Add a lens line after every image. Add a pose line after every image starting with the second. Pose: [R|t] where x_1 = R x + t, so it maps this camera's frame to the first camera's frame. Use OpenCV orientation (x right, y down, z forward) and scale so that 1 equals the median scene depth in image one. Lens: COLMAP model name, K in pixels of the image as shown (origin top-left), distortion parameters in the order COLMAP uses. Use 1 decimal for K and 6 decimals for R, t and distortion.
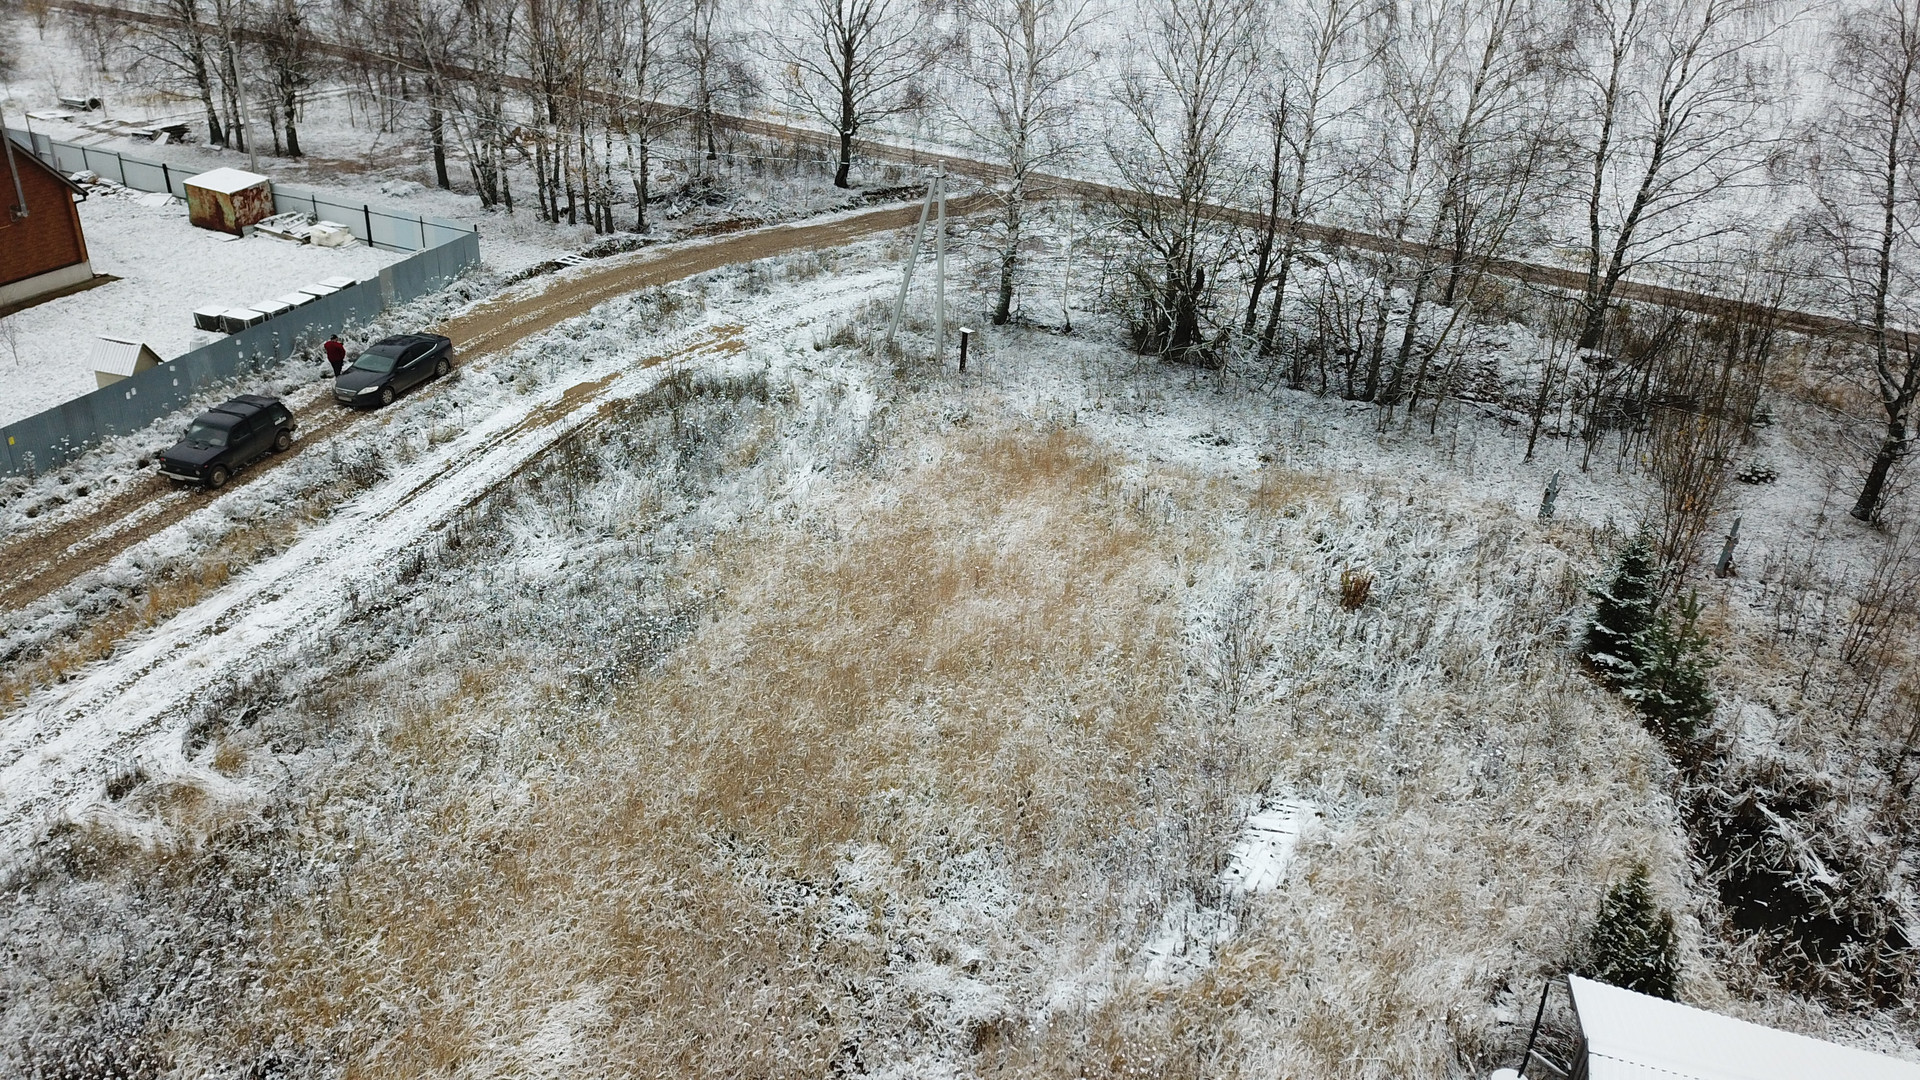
lens RADIAL K [[1459.5, 0, 947.3], [0, 1459.5, 548.5], [0, 0, 1]] dist [0.040106, -0.033420]
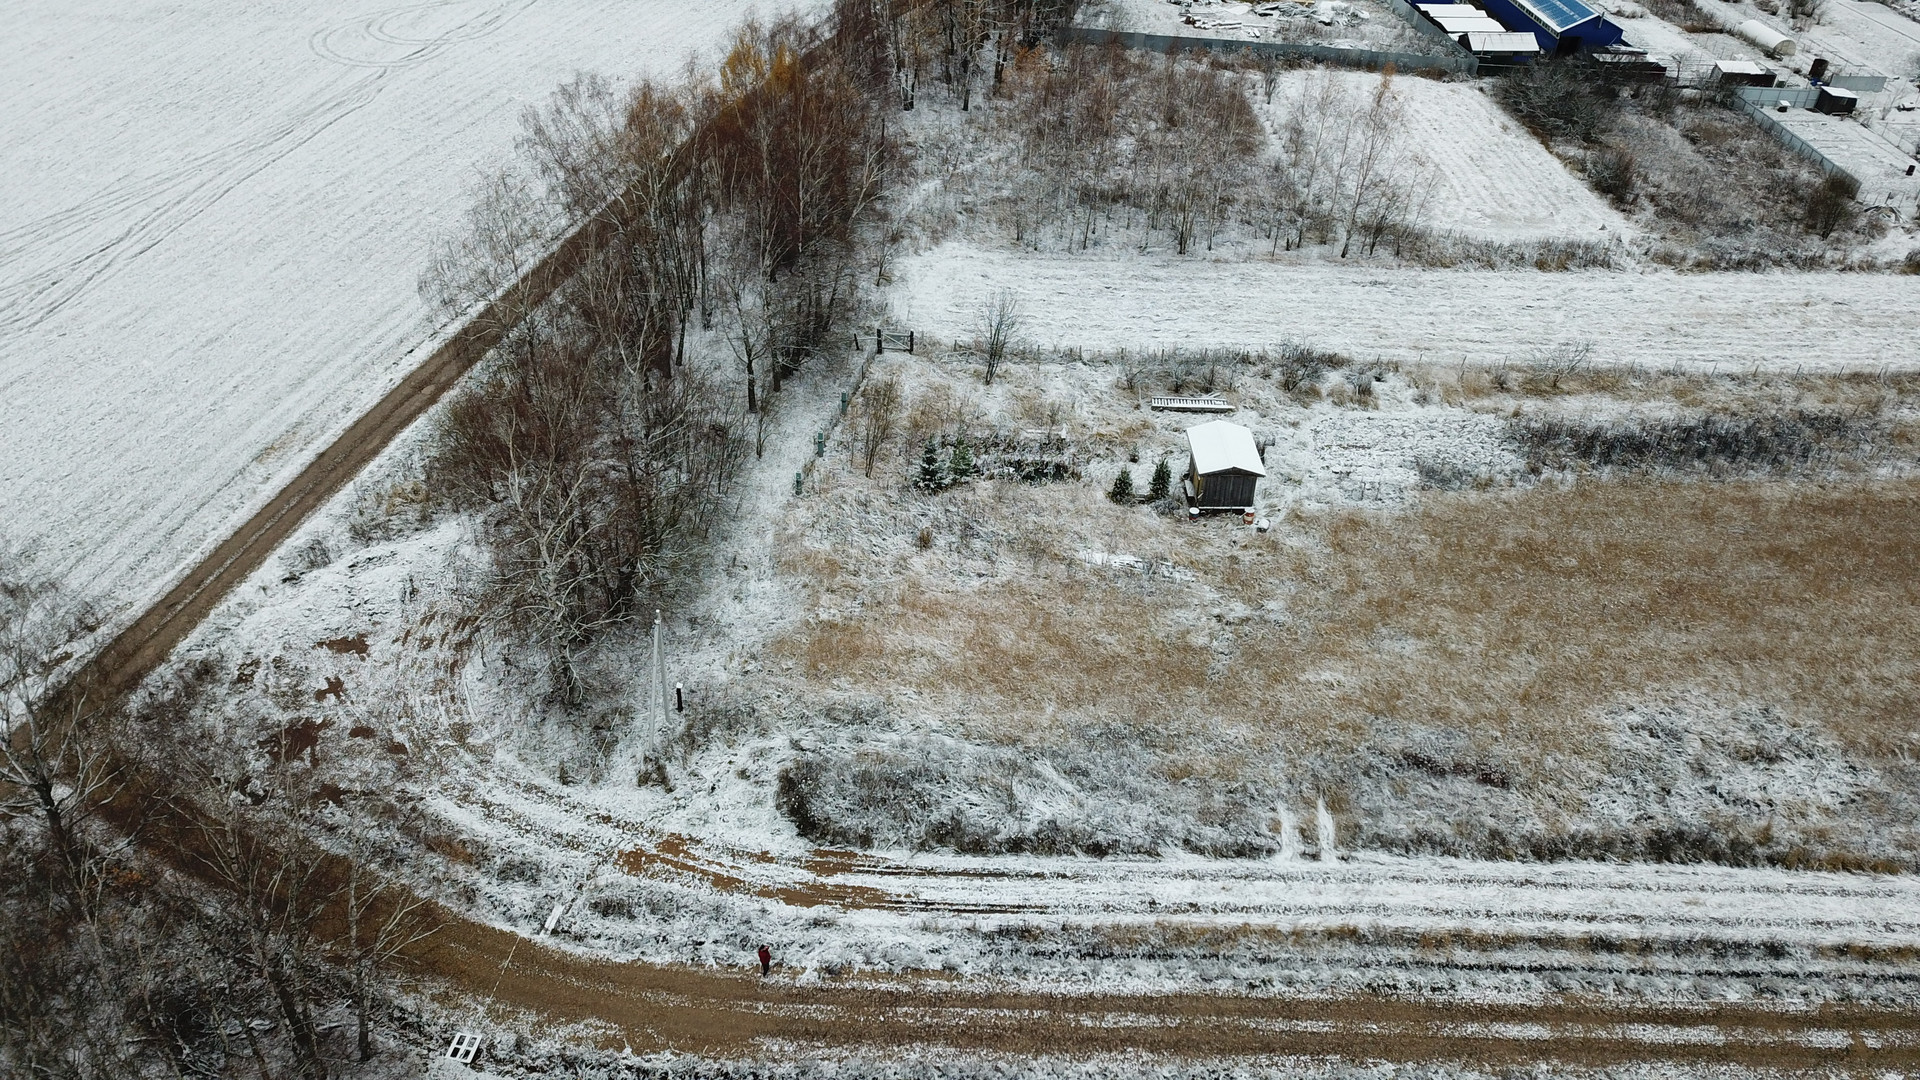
lens RADIAL K [[1459.5, 0, 965.2], [0, 1459.5, 535.2], [0, 0, 1]] dist [0.040106, -0.033420]
pose [[-0.330782, -0.588621, 0.737637, -1.092792], [0.383093, 0.630582, 0.674986, -1.155577], [-0.862452, 0.505857, 0.016912, 0.738741]]
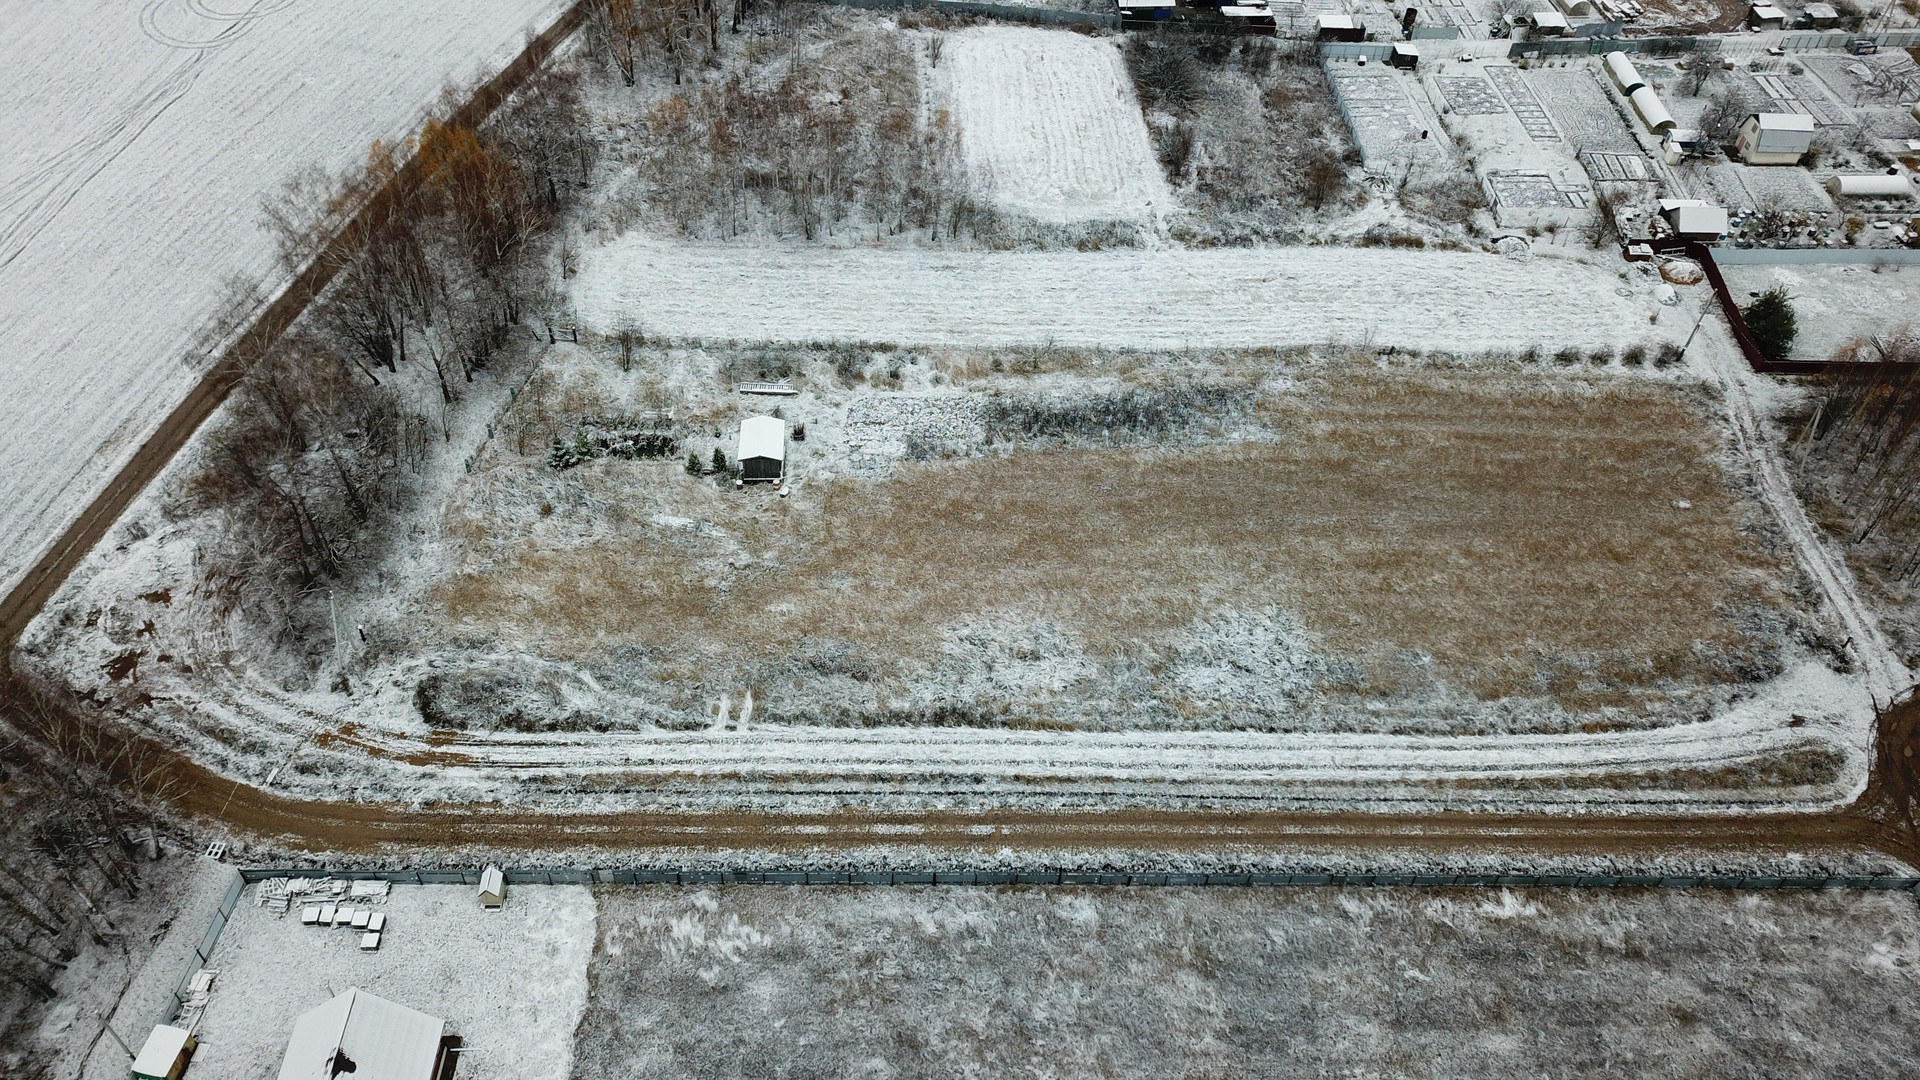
lens RADIAL K [[1459.5, 0, 966.9], [0, 1459.5, 524.1], [0, 0, 1]] dist [0.040106, -0.033420]
pose [[-0.345991, -0.709825, 0.613546, -1.709899], [0.376317, 0.494040, 0.783779, -1.780879], [-0.859462, 0.502069, 0.096185, -0.092327]]
